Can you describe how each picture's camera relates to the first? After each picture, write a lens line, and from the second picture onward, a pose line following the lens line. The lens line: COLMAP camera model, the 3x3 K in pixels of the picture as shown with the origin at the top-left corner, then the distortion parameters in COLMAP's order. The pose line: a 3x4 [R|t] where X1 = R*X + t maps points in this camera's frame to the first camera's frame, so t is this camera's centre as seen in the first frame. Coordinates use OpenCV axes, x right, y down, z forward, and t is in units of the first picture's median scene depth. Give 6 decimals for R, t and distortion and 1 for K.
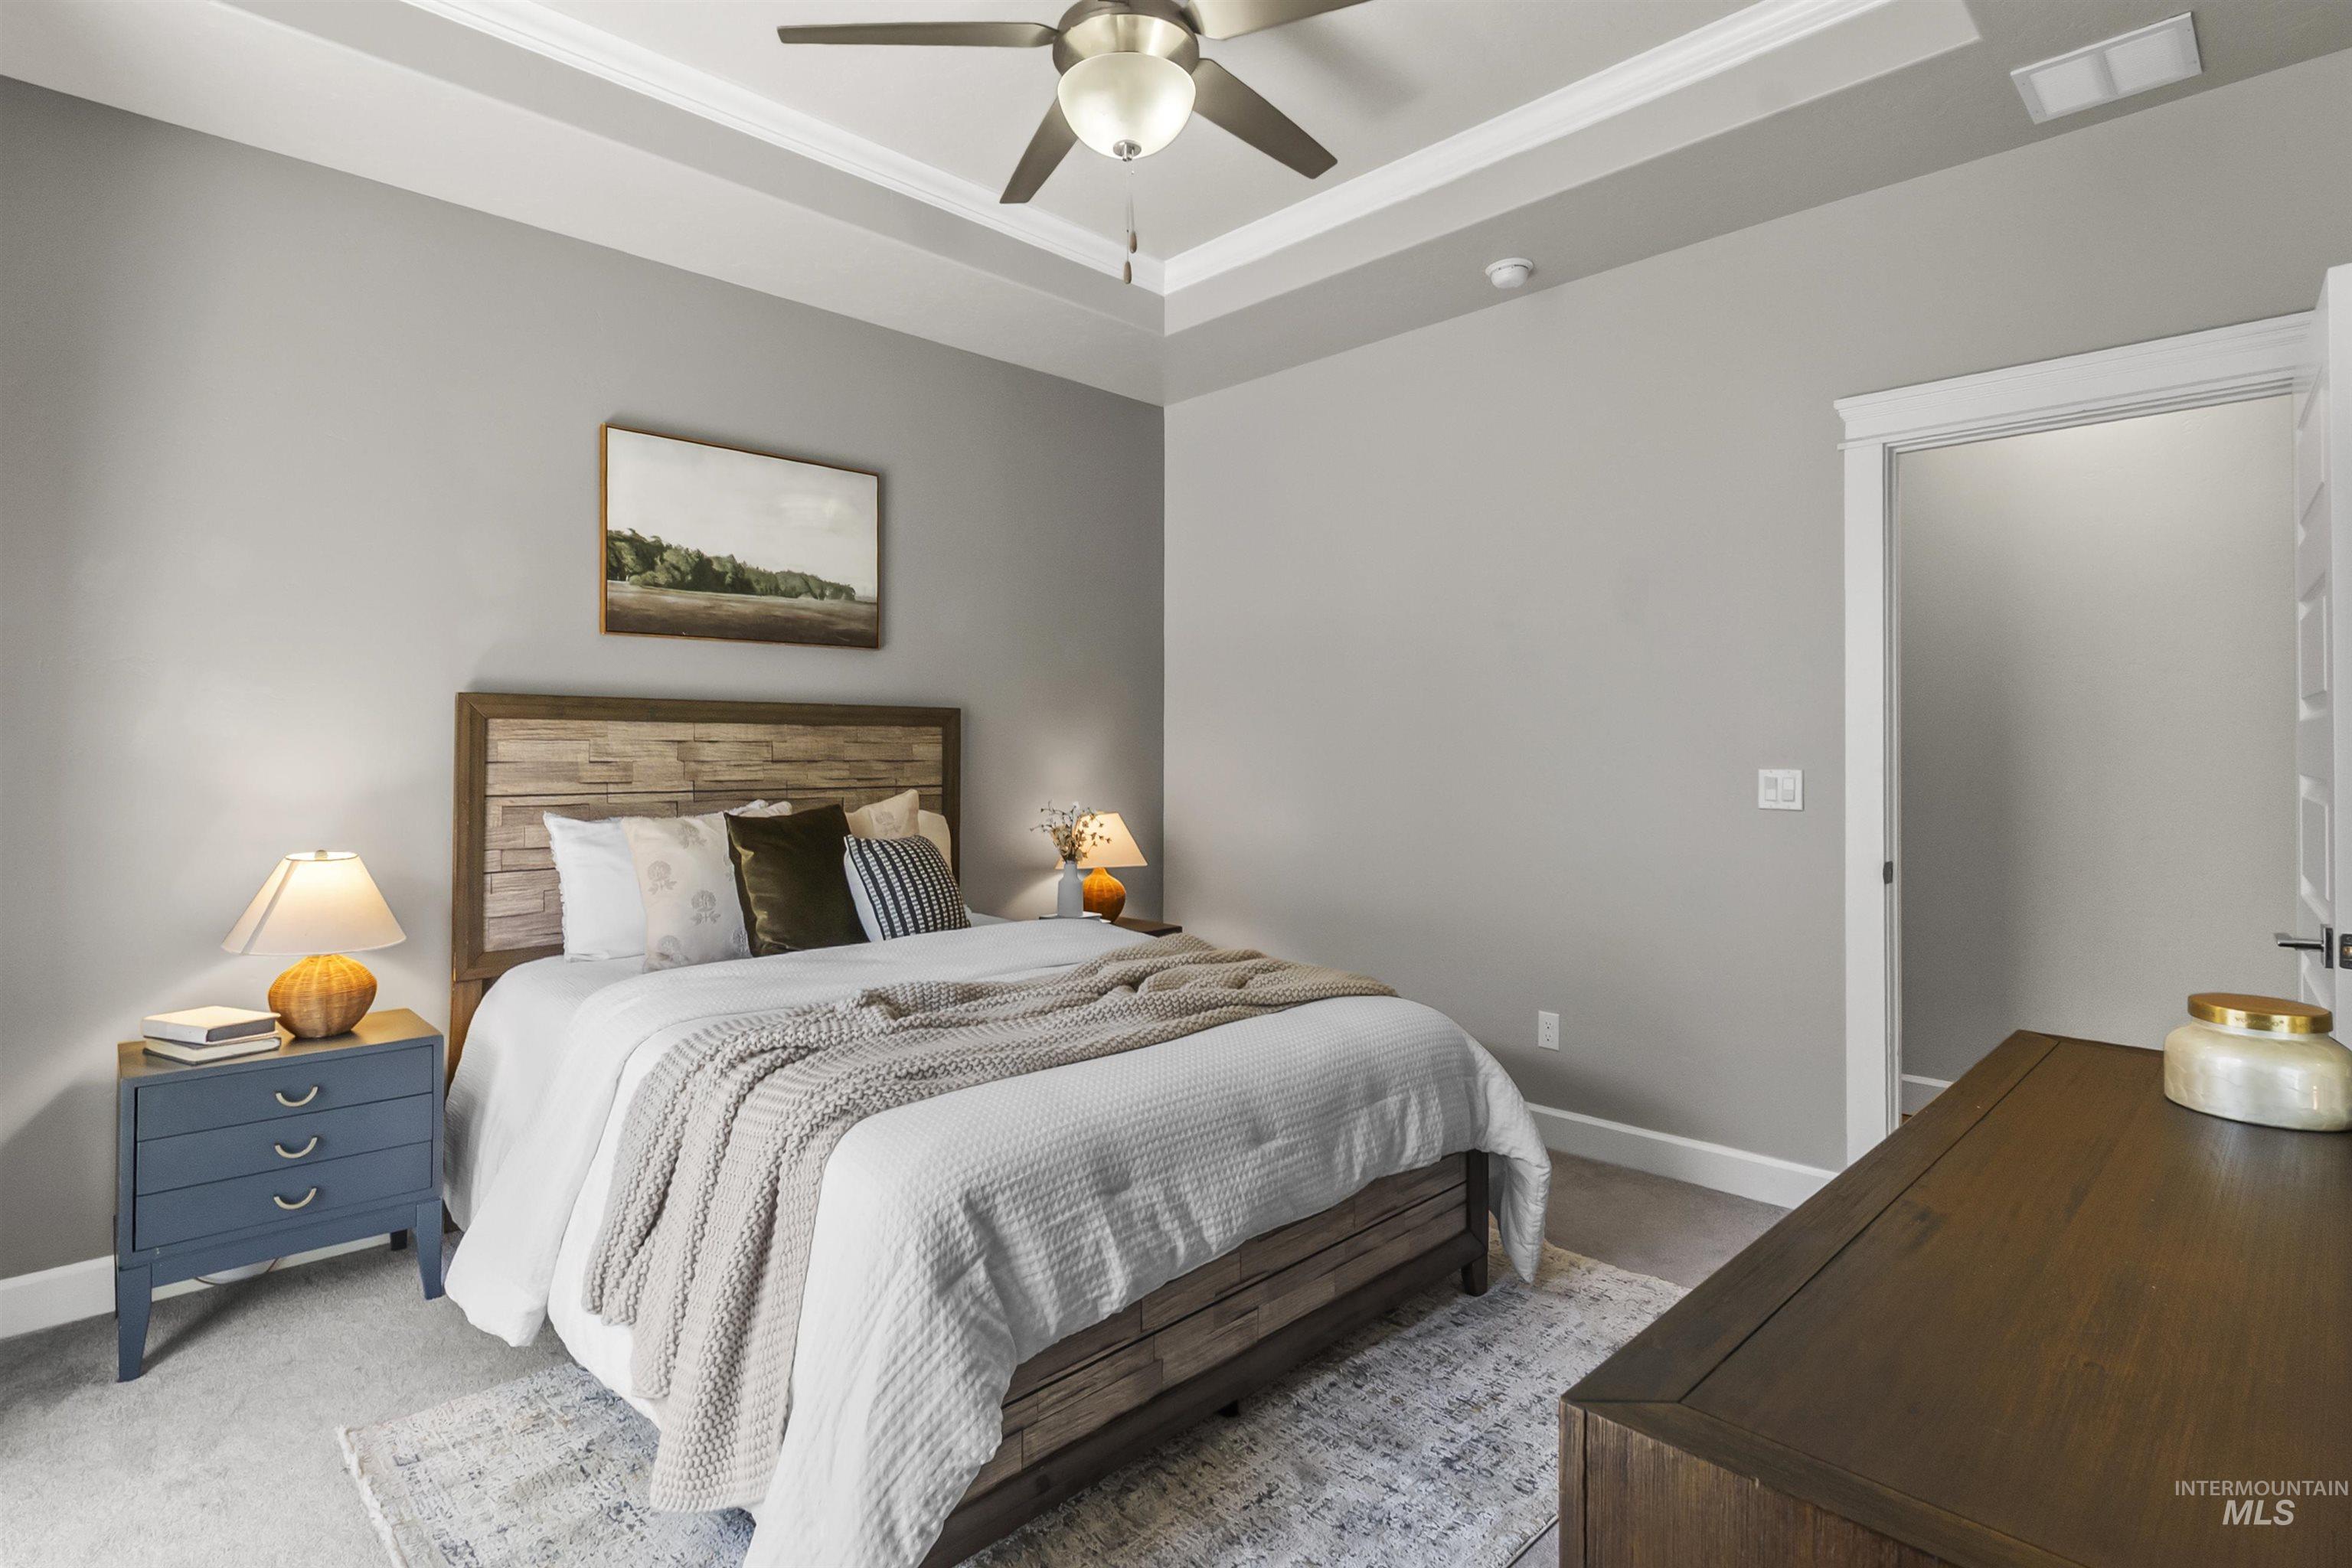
lens RADIAL K [[1139.2, 0, 1184.2], [0, 1139.2, 737.6], [0, 0, 1]] dist [-0.000581, -0.000360]
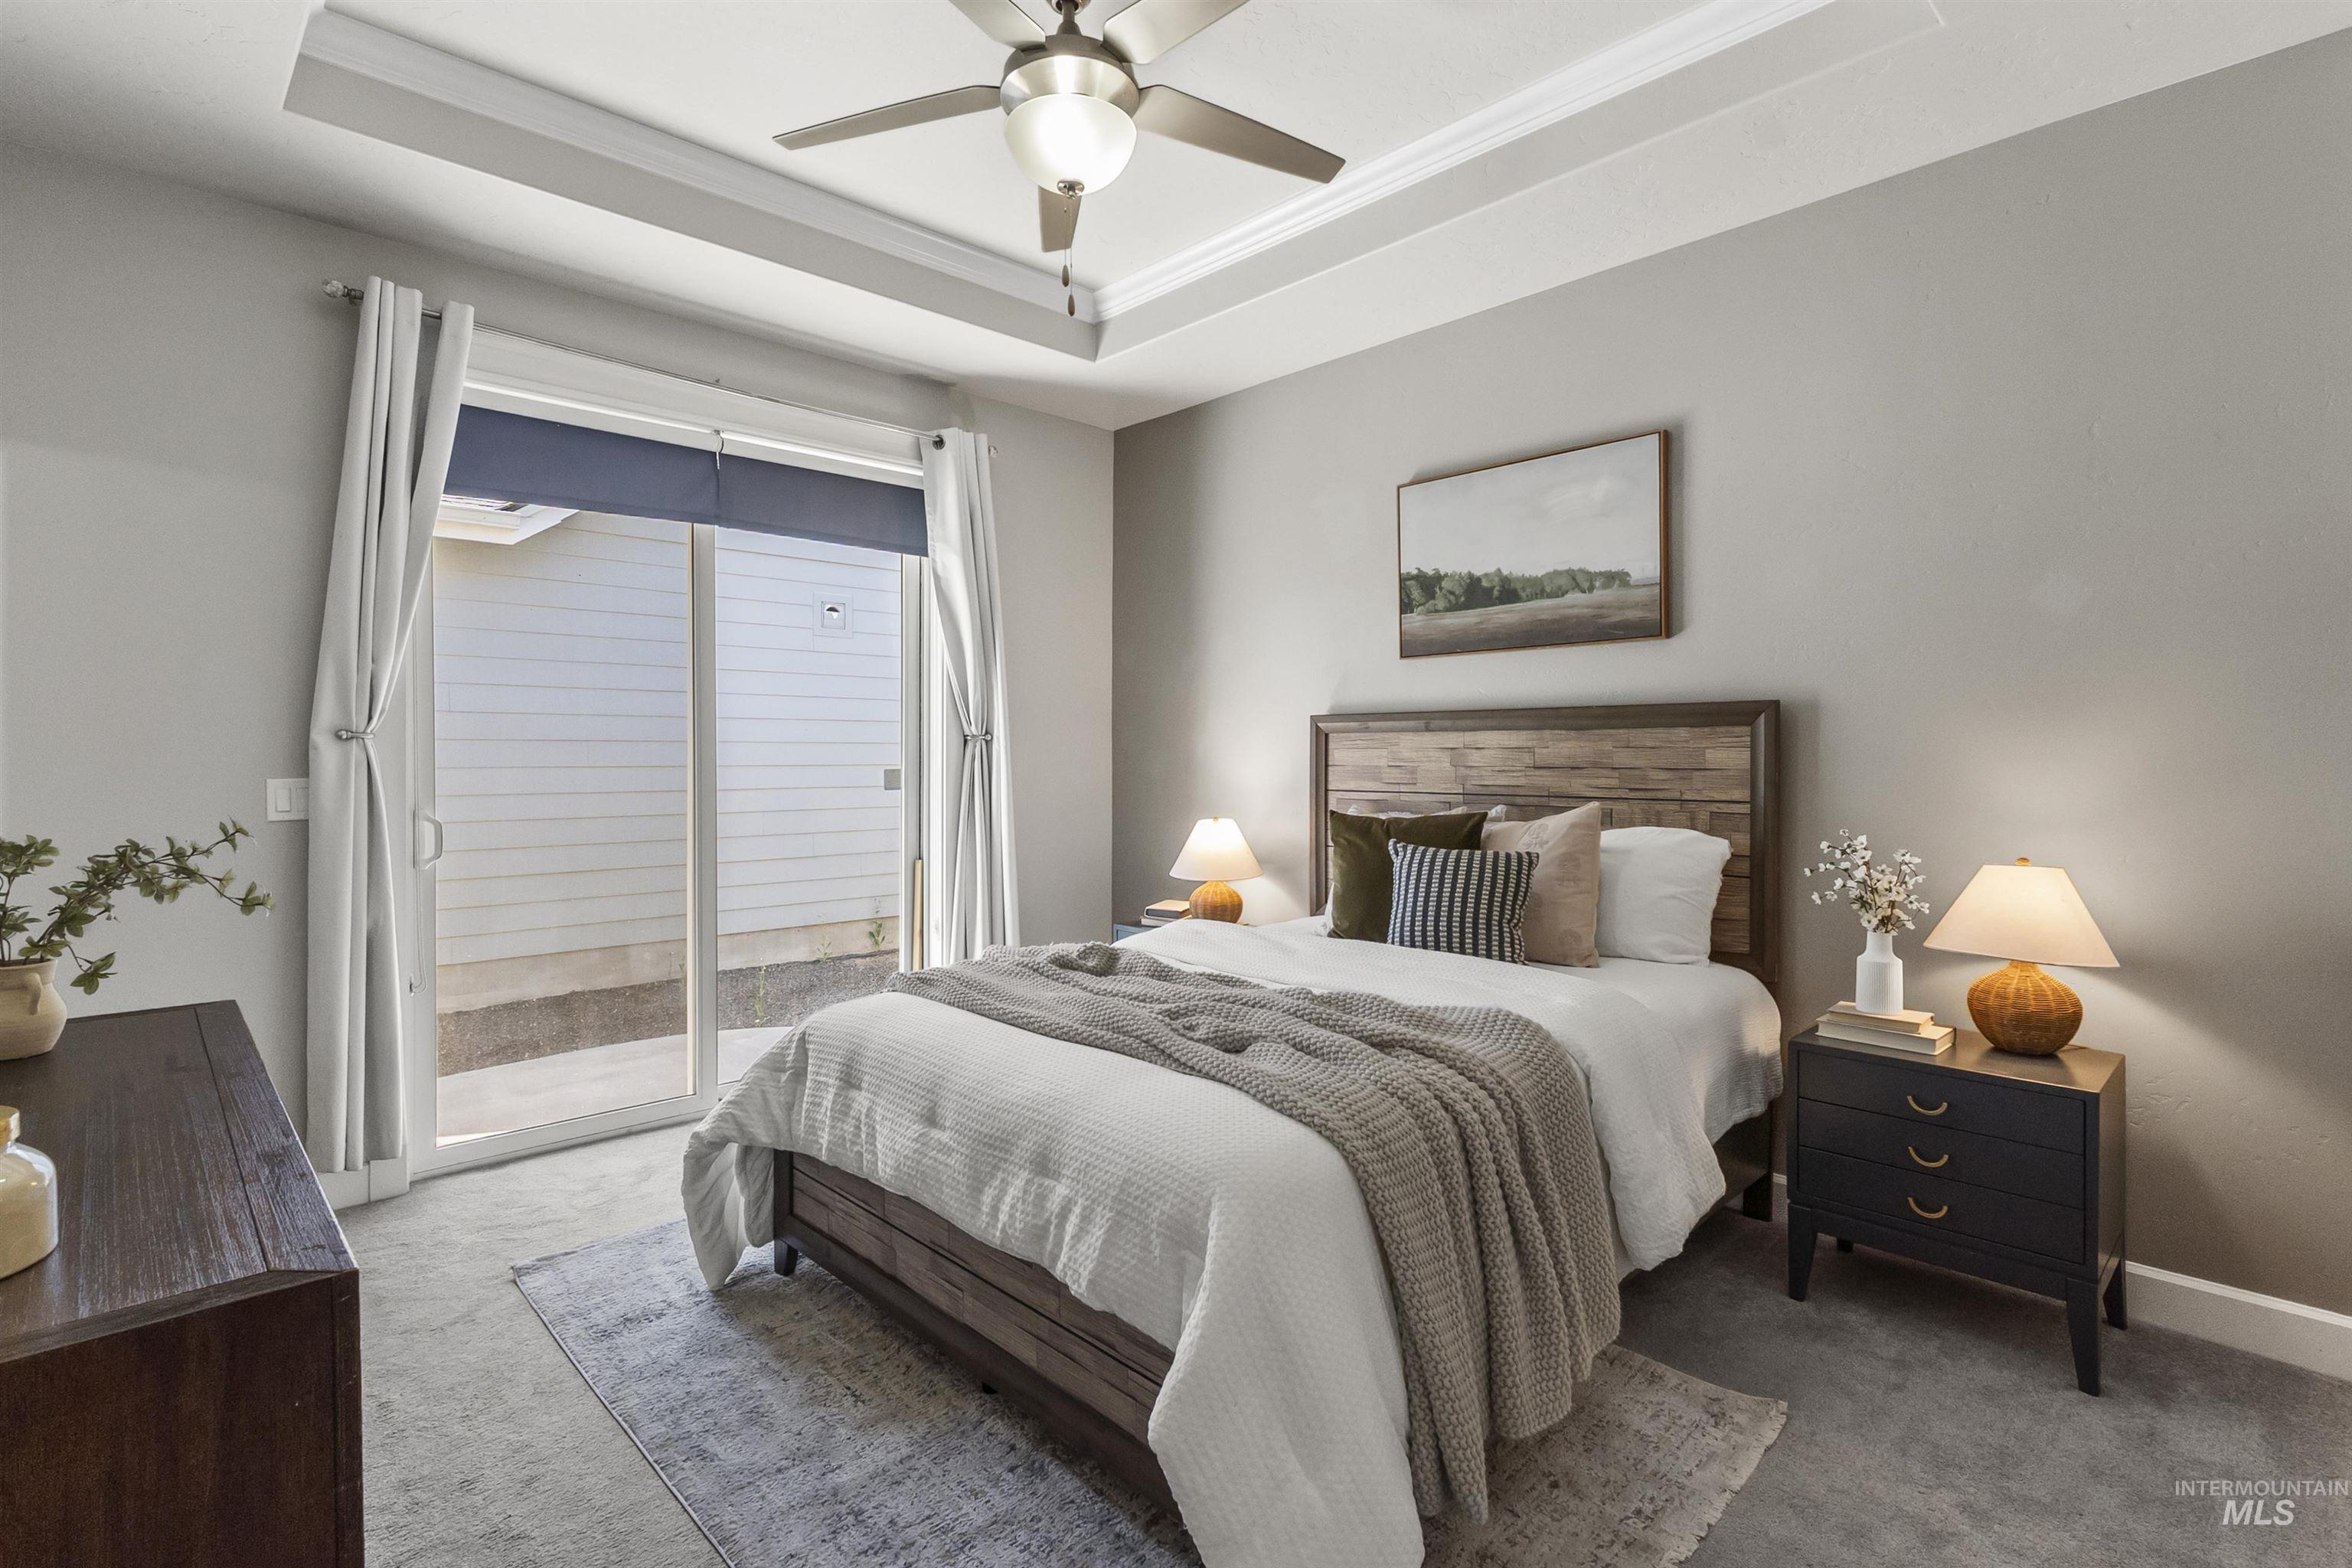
lens RADIAL K [[1139.2, 0, 1176.8], [0, 1139.2, 773.9], [0, 0, 1]] dist [-0.000581, -0.000360]
pose [[-0.023822, 0.015991, -0.999588, 0.665833], [0.012571, 0.999798, 0.015695, 0.007193], [0.999637, -0.012192, -0.024018, 0.745029]]
